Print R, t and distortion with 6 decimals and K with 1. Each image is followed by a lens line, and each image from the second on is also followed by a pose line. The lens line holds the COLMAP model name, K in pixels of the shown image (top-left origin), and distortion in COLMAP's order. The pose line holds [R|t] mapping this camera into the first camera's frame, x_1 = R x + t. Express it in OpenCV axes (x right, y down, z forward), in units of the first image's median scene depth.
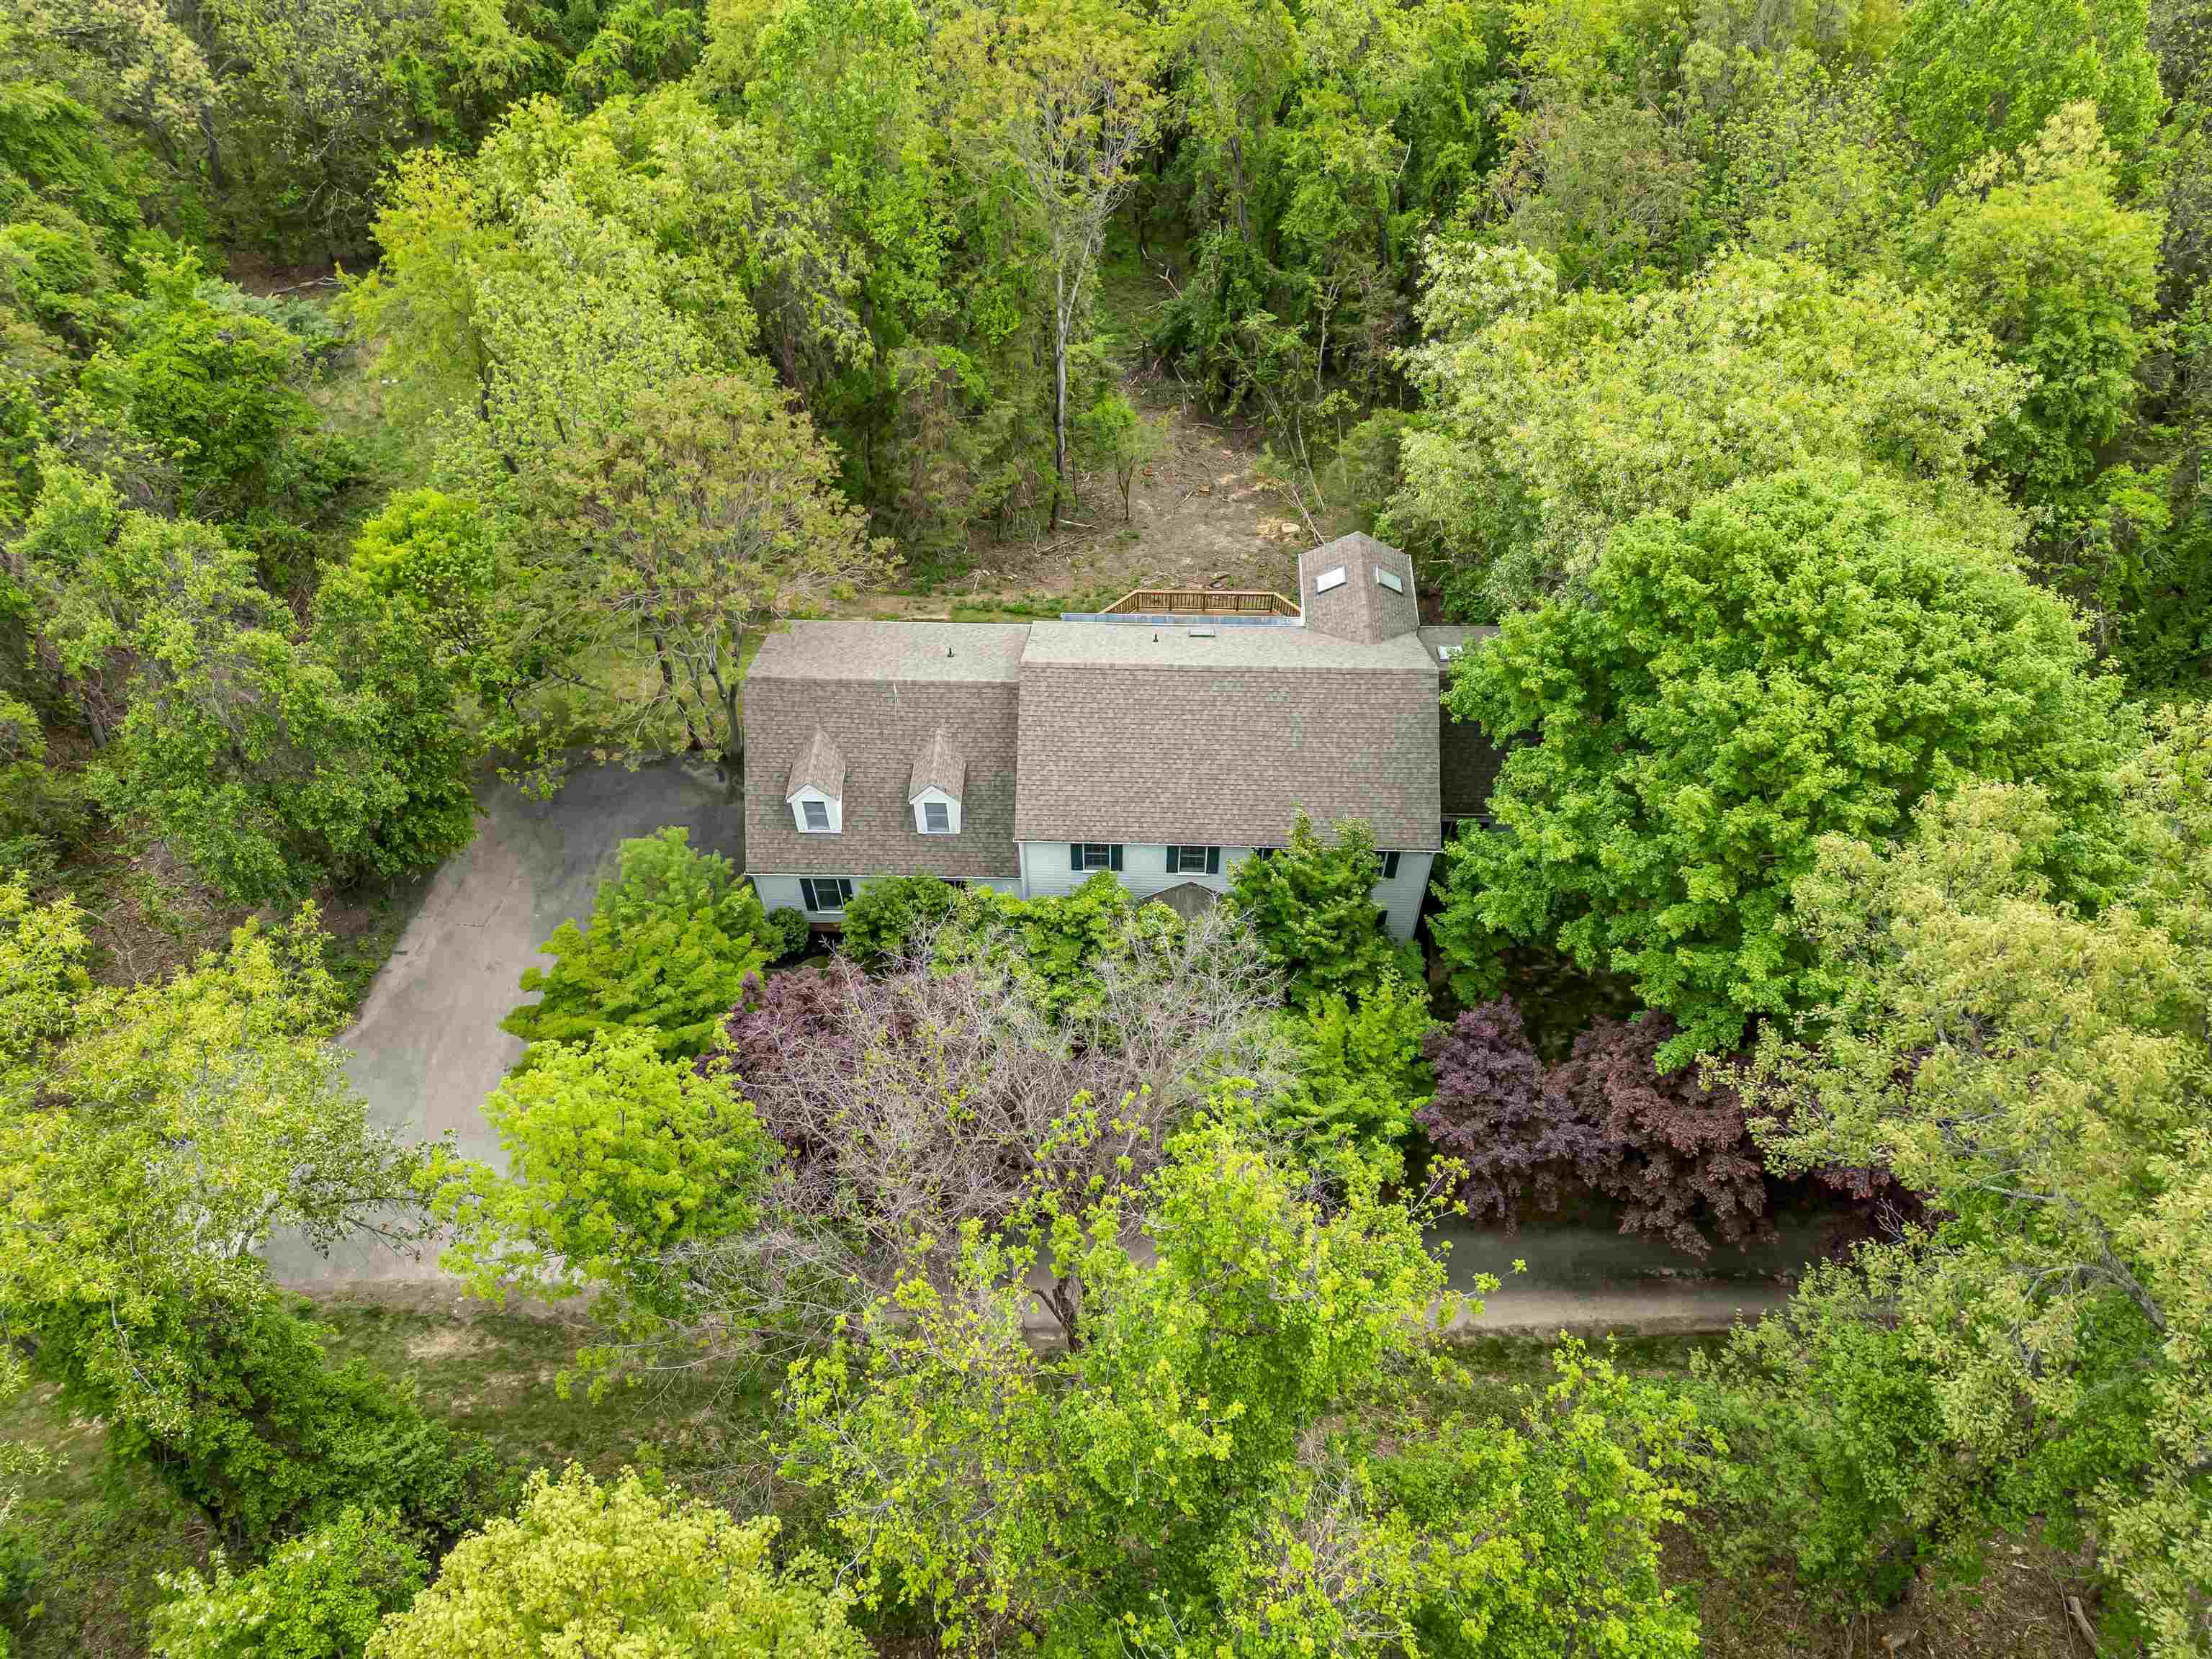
lens RADIAL K [[1545.2, 0, 1097.7], [0, 1545.2, 823.9], [0, 0, 1]] dist [0.087967, -0.089877]
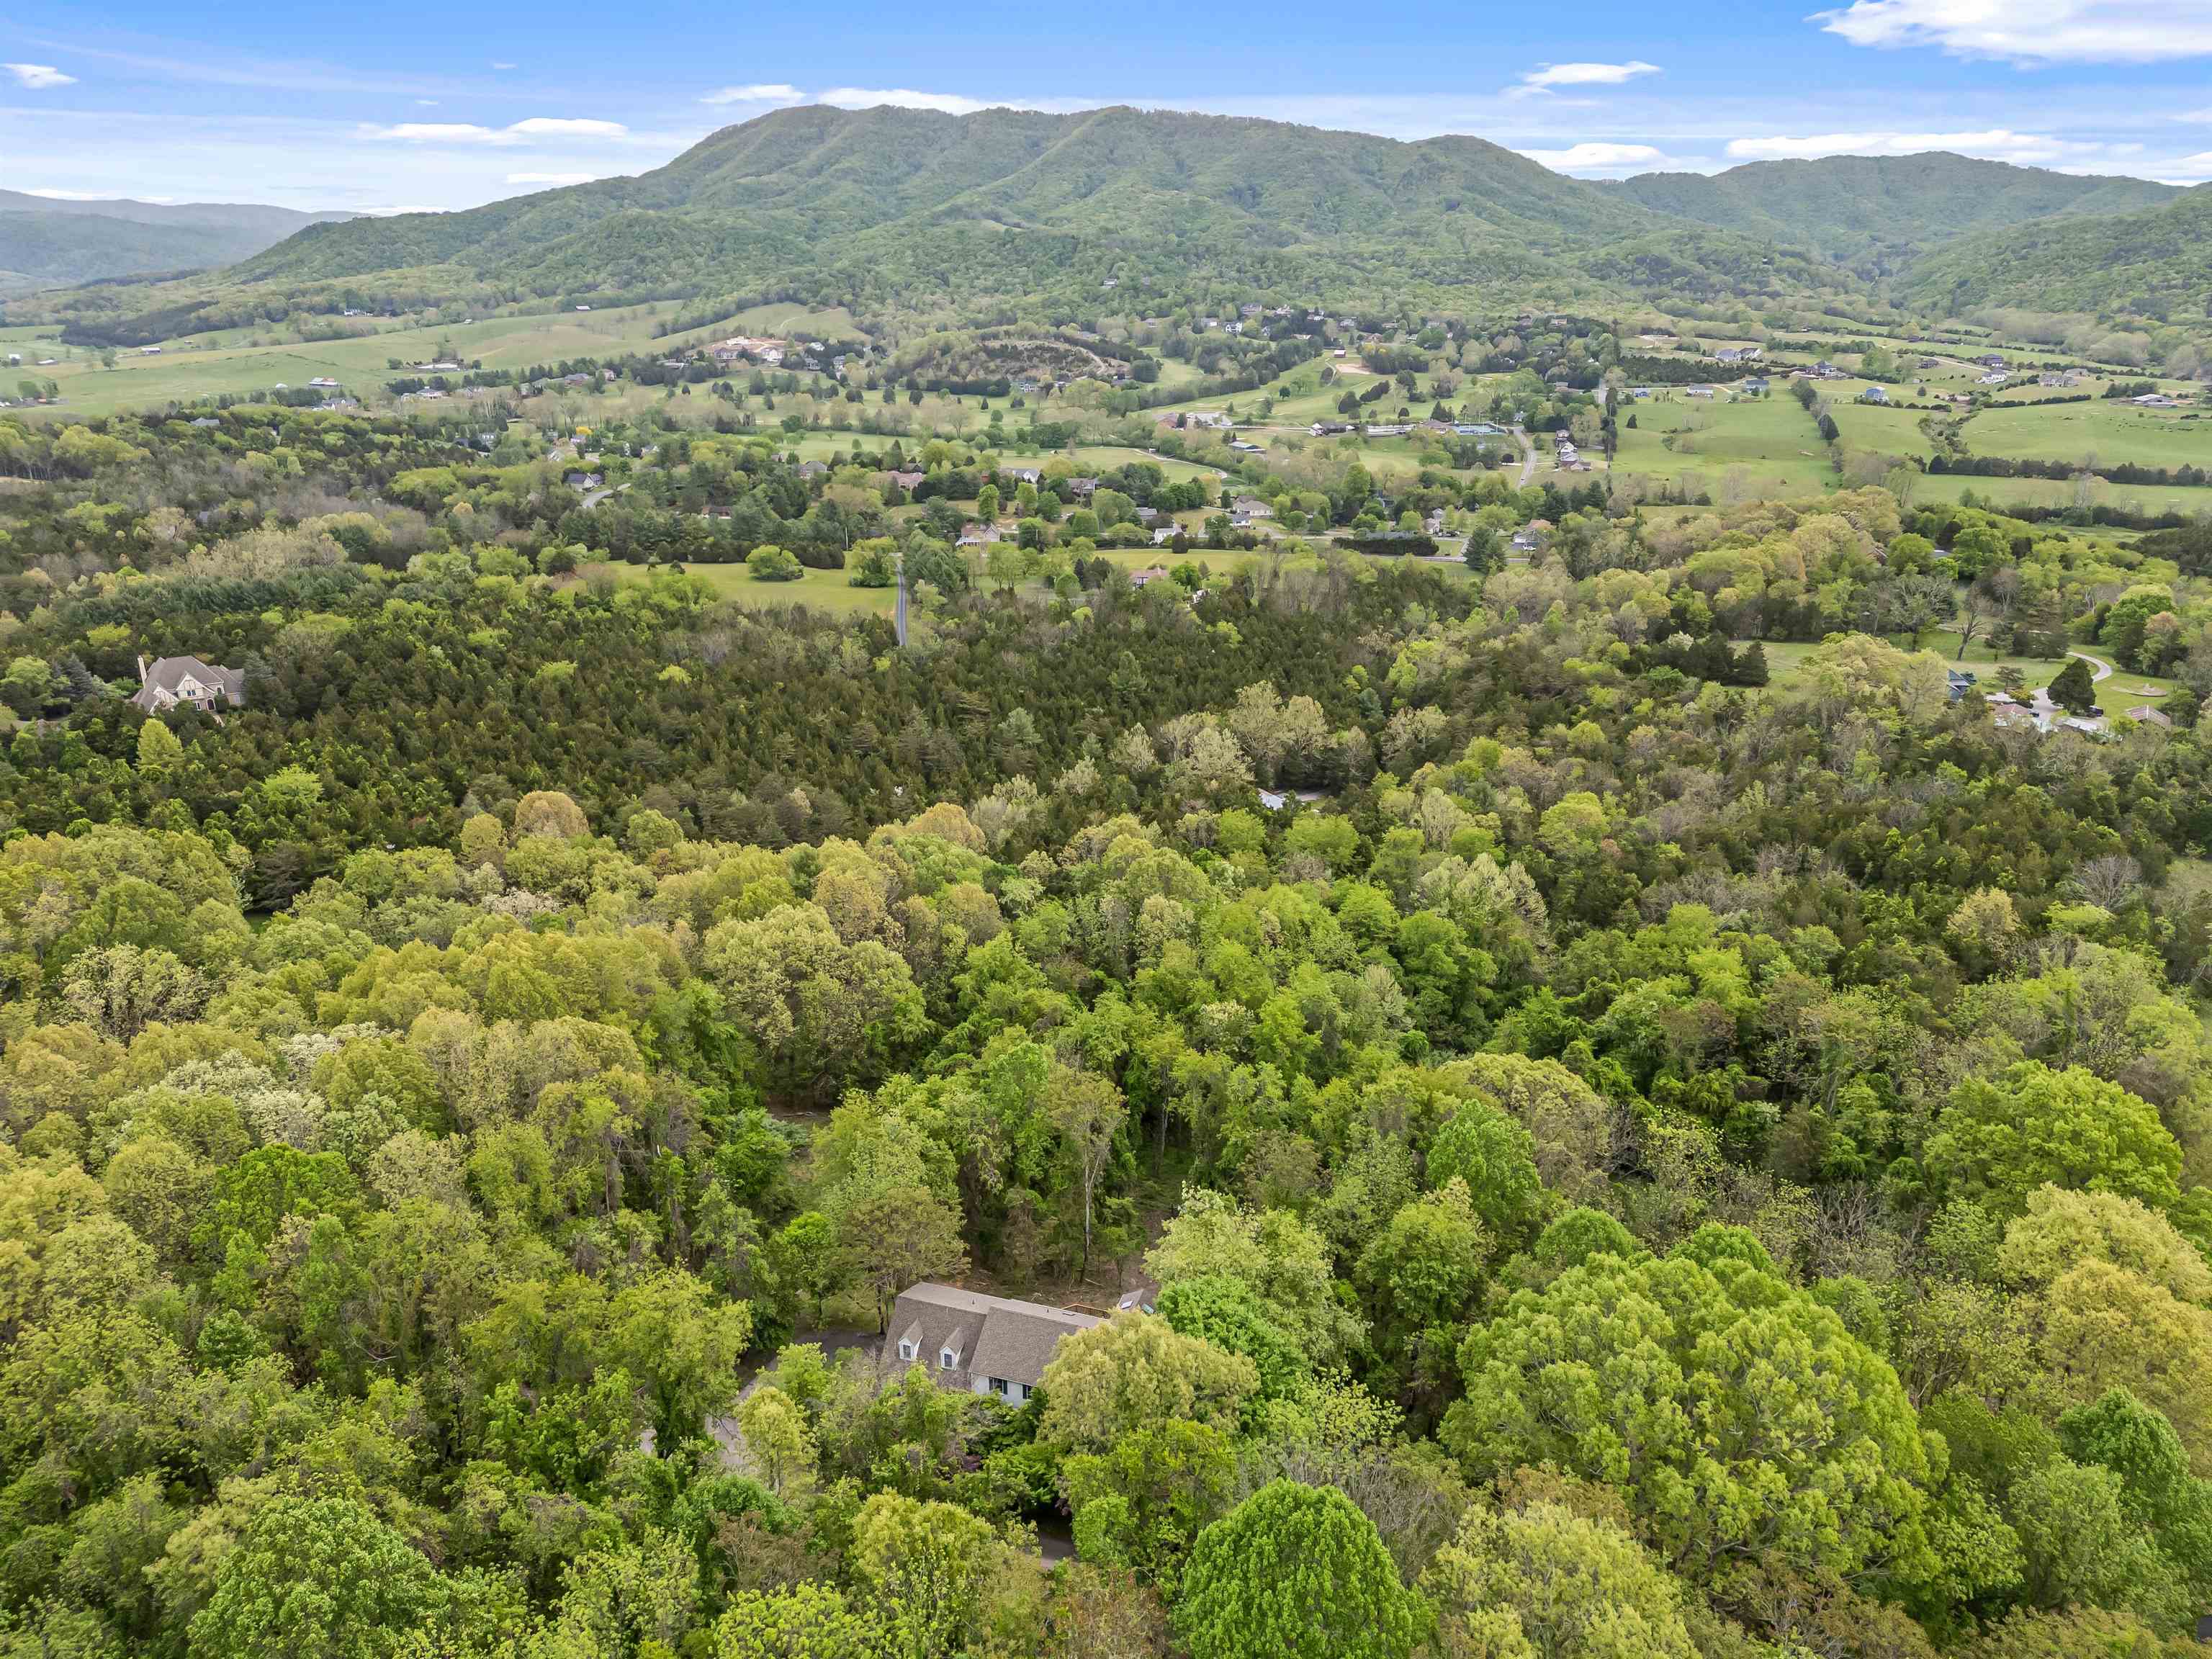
lens RADIAL K [[1545.2, 0, 1097.7], [0, 1545.2, 823.9], [0, 0, 1]] dist [0.087967, -0.089877]
pose [[0.957450, 0.101732, -0.270073, 0.596942], [-0.222776, 0.855436, -0.467547, 0.310542], [0.183466, 0.507819, 0.841701, -1.300369]]
